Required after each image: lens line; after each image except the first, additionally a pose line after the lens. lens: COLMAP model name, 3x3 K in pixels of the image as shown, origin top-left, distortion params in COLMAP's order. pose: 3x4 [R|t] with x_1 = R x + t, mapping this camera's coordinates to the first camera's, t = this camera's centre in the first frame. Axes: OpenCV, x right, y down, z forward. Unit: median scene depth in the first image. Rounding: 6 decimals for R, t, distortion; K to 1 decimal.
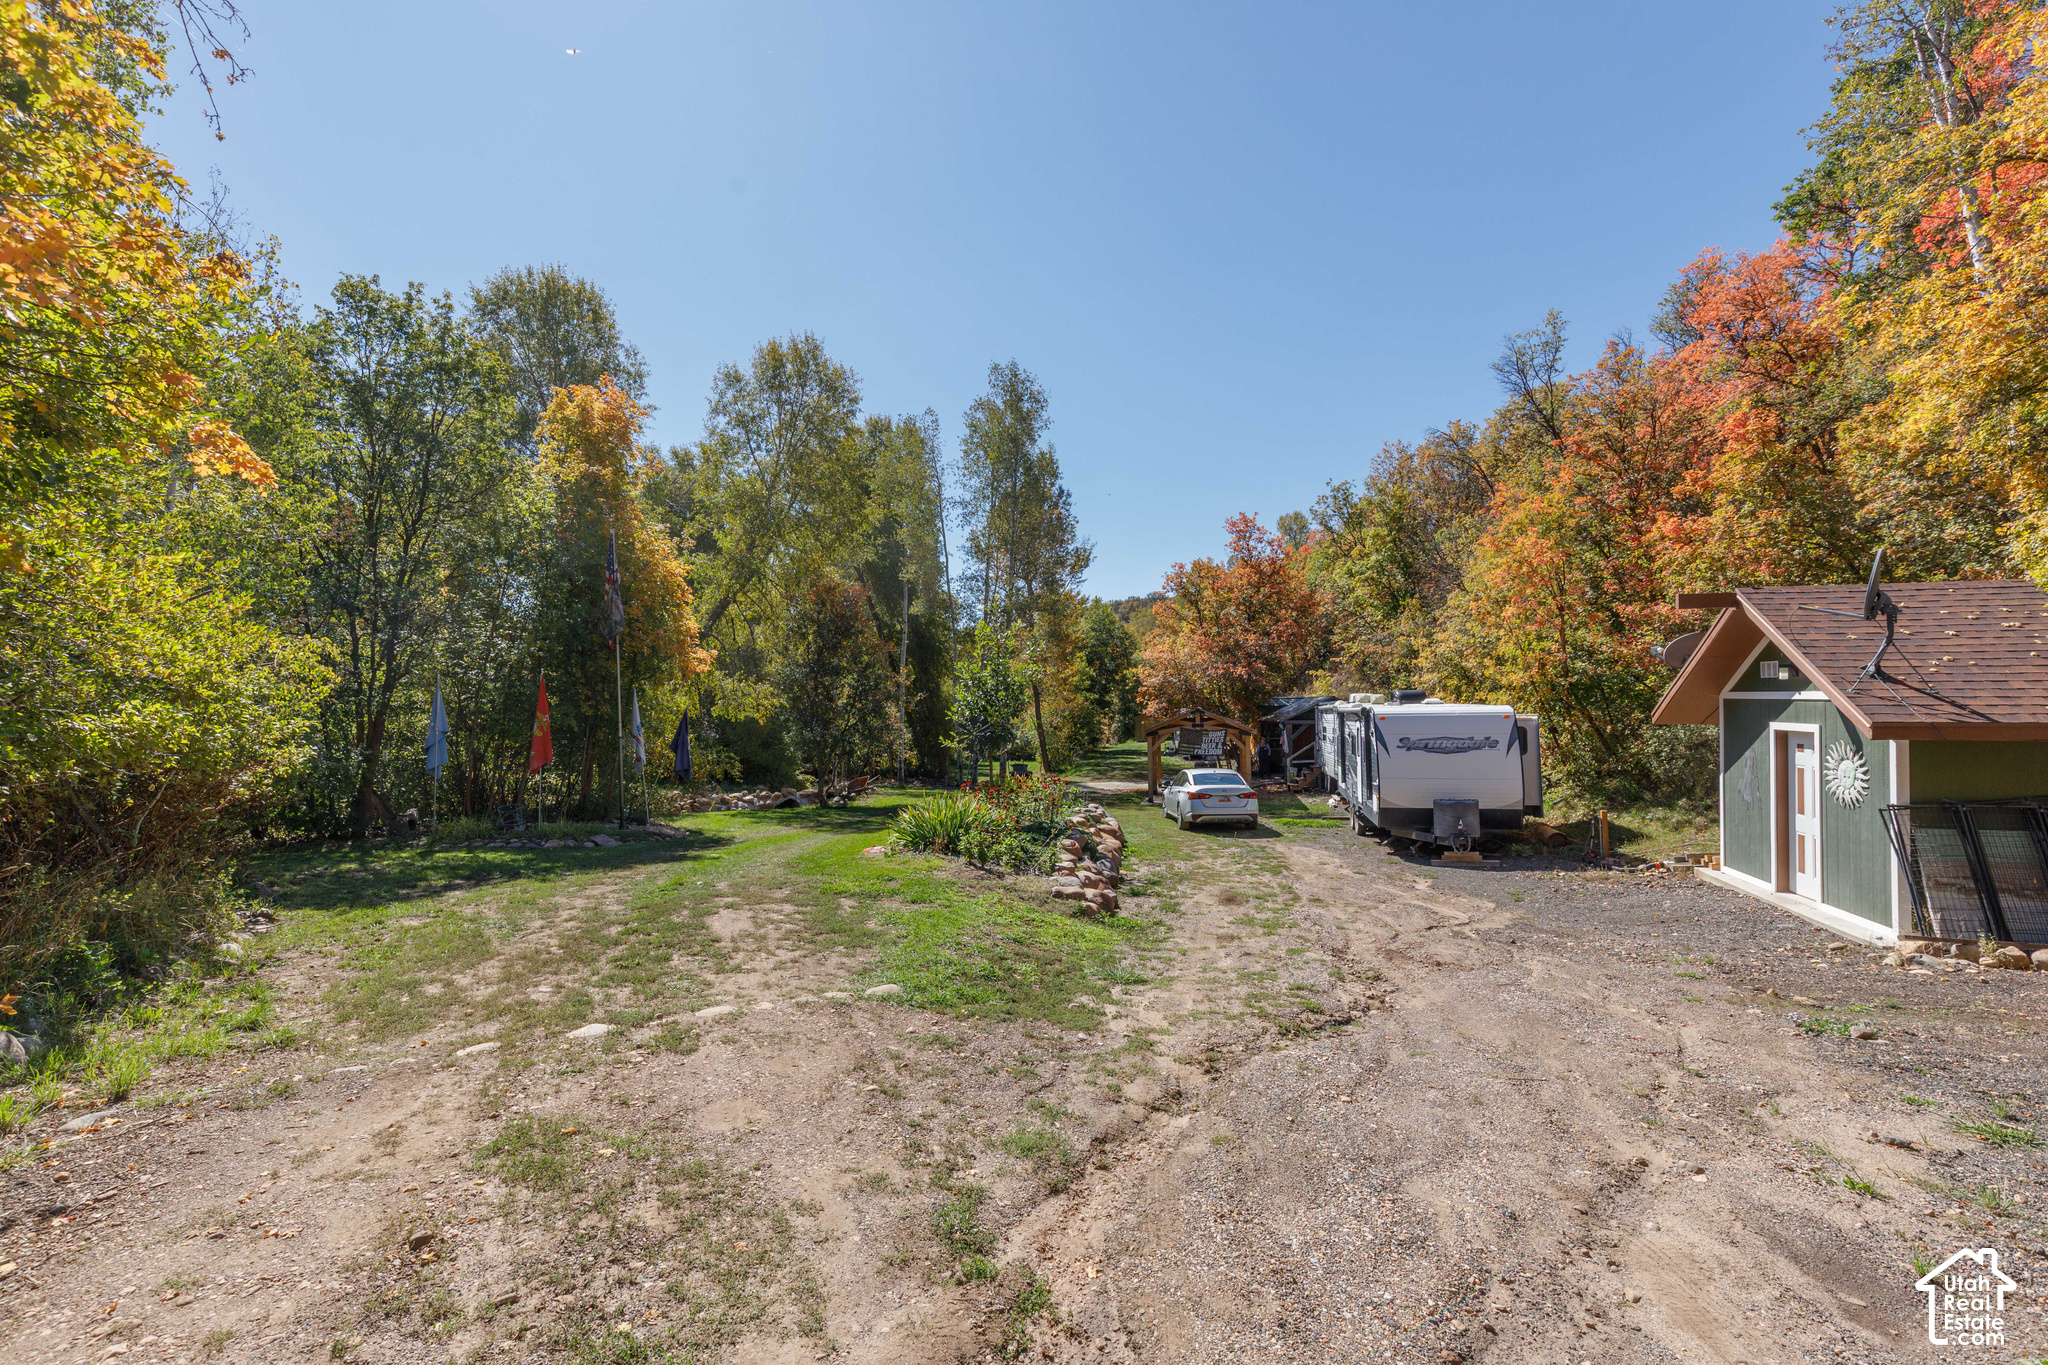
lens RADIAL K [[916.3, 0, 1024.2], [0, 916.3, 692.2], [0, 0, 1]] dist [0.003477, 0.000485]
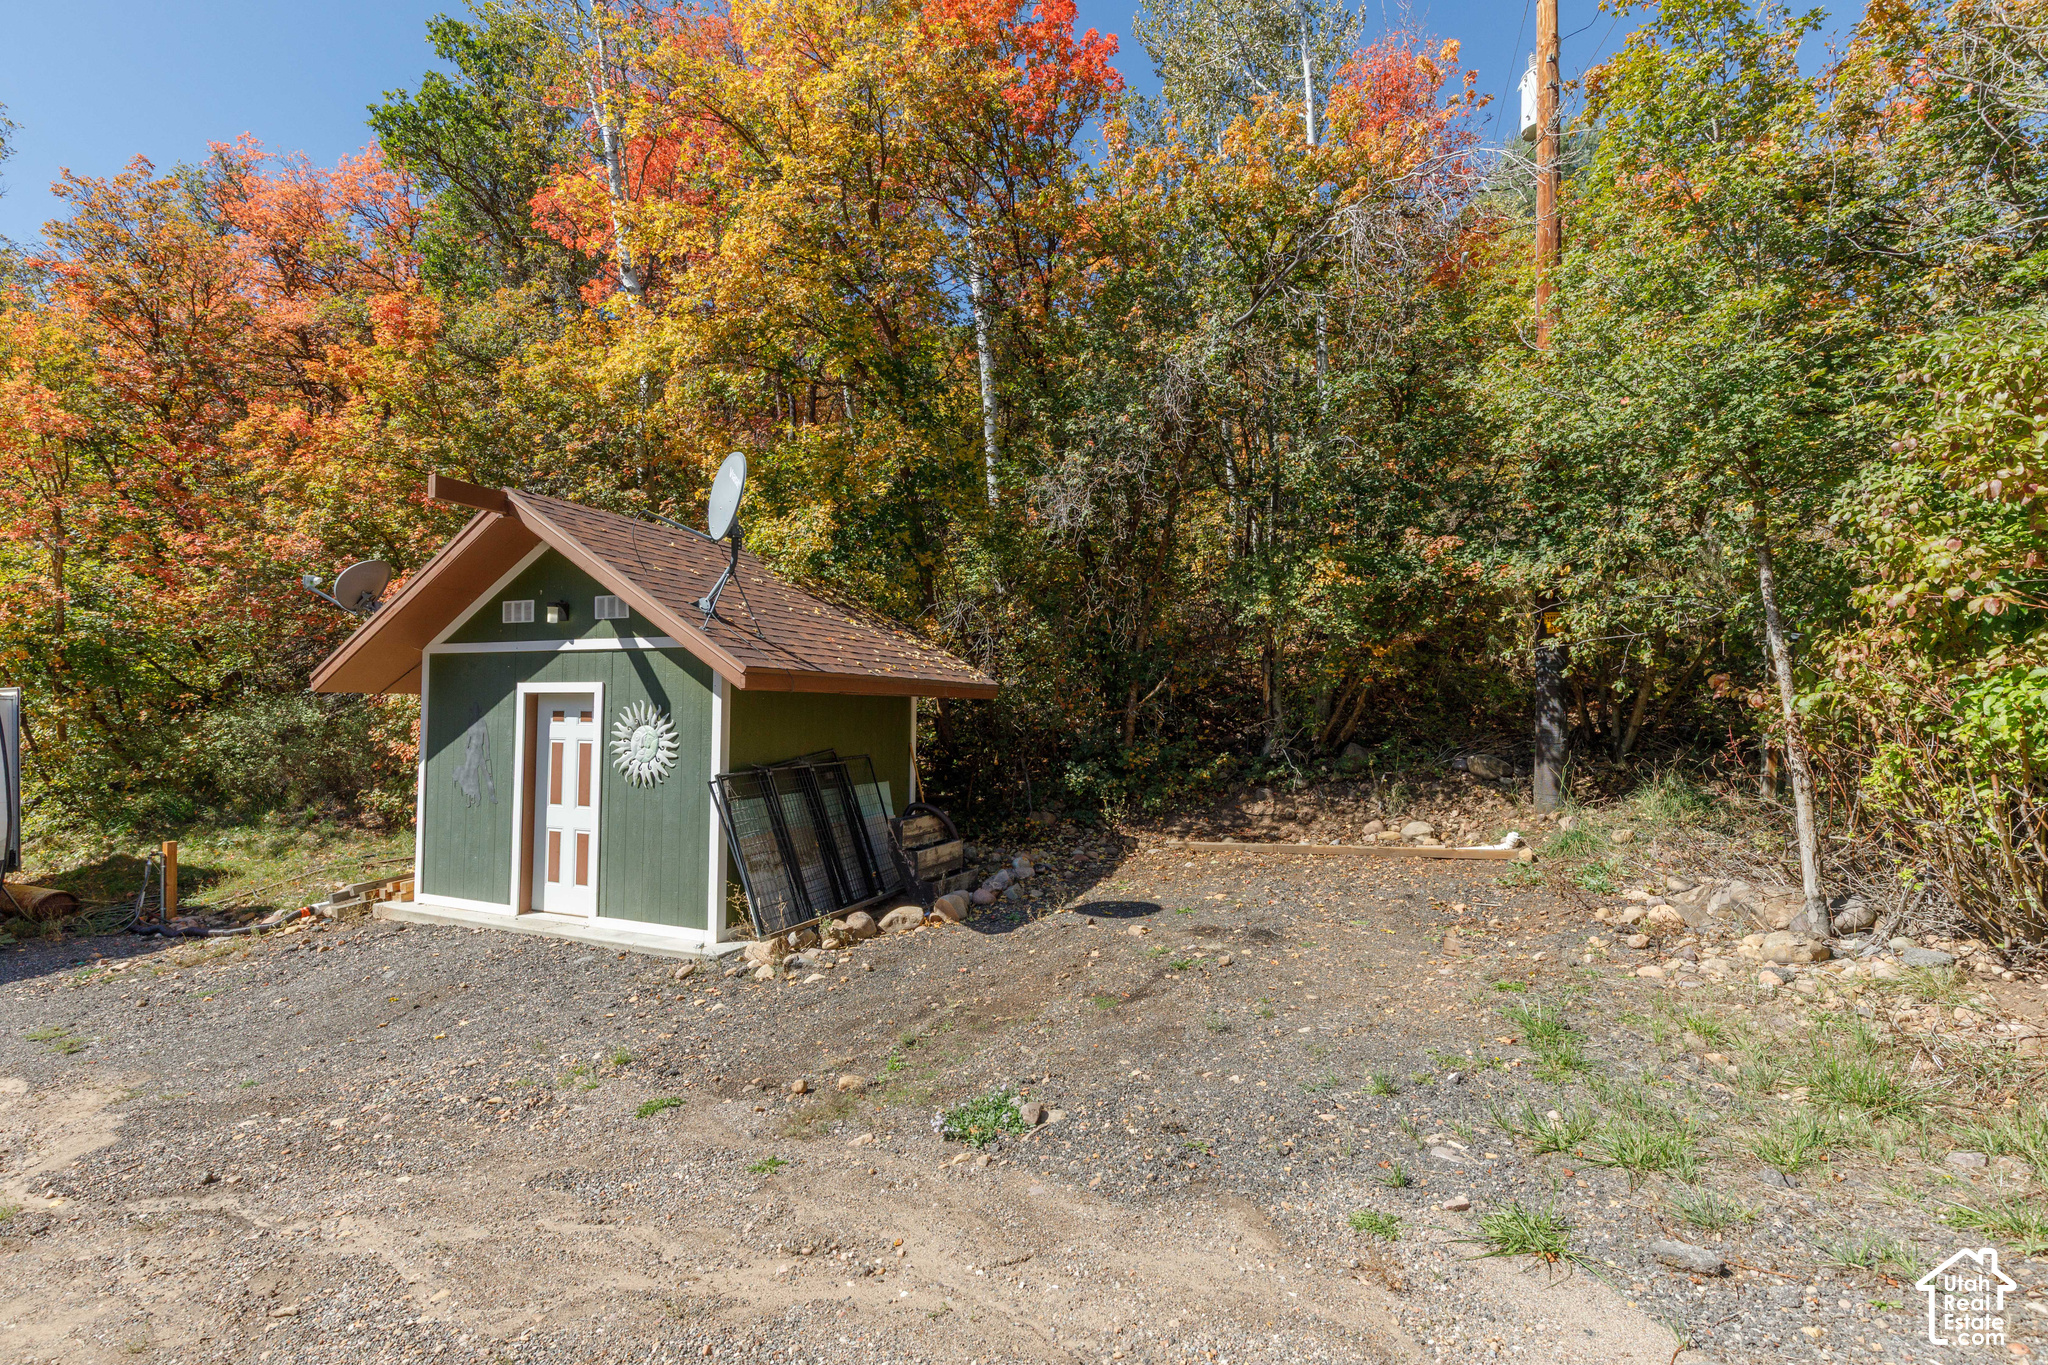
lens RADIAL K [[916.3, 0, 1023.2], [0, 916.3, 683.0], [0, 0, 1]] dist [0.003477, 0.000485]
pose [[0.149990, 0.037522, 0.987975, 0.144585], [-0.013024, 0.999268, -0.035974, 0.051828], [-0.988602, -0.007471, 0.150369, 0.473511]]
